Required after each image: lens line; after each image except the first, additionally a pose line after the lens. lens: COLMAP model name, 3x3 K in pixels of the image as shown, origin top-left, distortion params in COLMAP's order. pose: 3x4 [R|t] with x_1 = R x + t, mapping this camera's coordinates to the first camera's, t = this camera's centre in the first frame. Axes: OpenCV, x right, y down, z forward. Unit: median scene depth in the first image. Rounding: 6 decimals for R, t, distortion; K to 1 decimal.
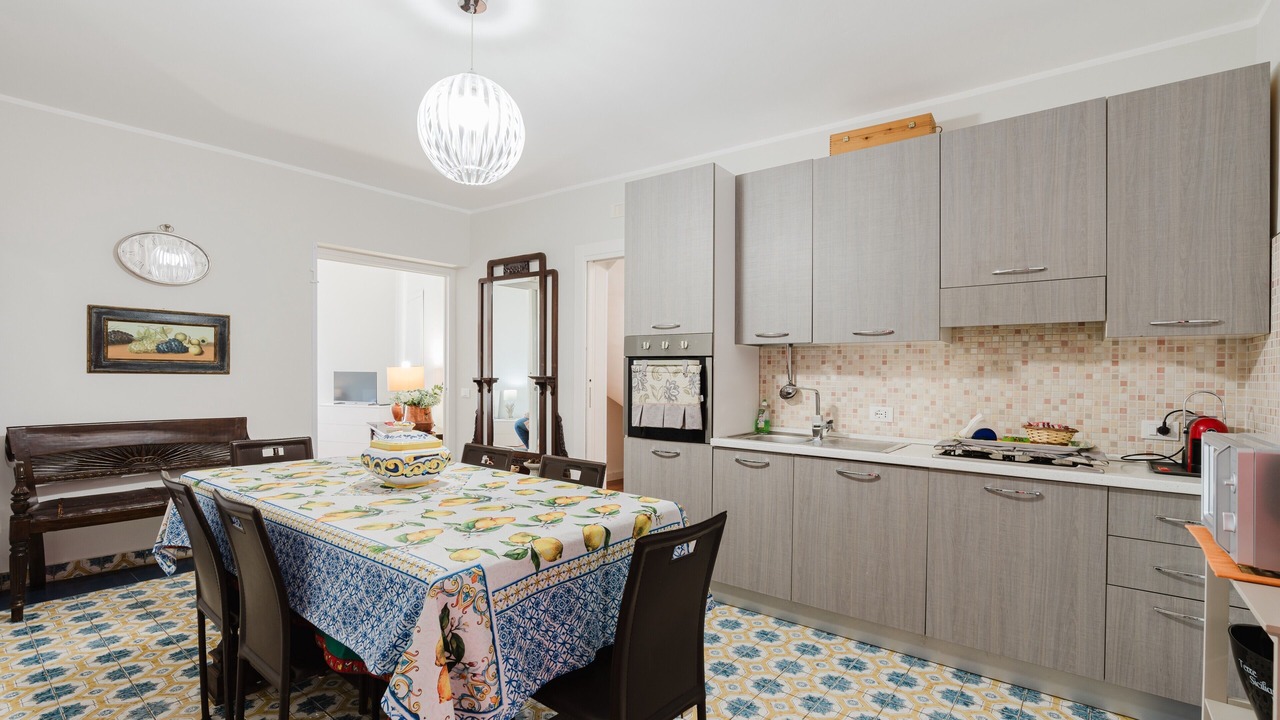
lens RADIAL K [[581.0, 0, 631.7], [0, 581.0, 375.6], [0, 0, 1]] dist [-0.002024, -0.000089]
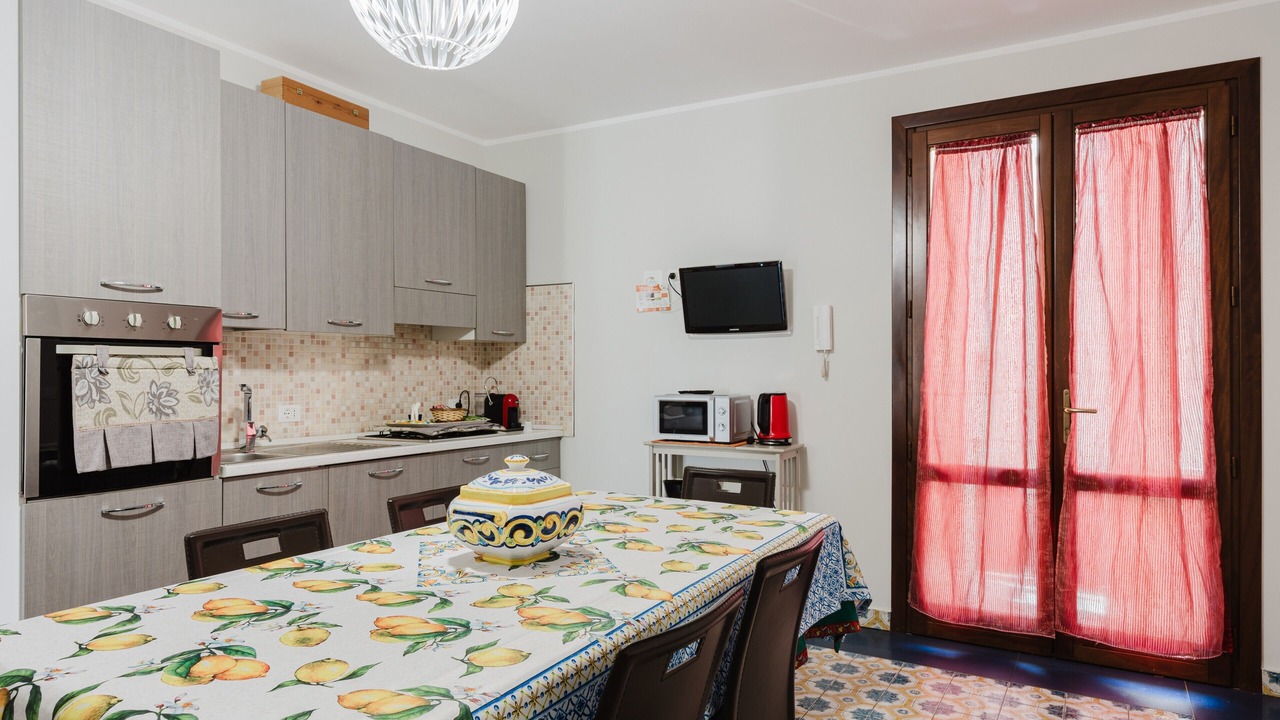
lens RADIAL K [[726.0, 0, 640.0], [0, 726.0, 360.0], [0, 0, 1]] dist [-0.003960, -0.001108]
pose [[-0.116721, 0.000411, 0.993165, -0.753424], [0.001782, 0.999998, -0.000204, -0.013175], [-0.993163, 0.001746, -0.116721, 0.639812]]
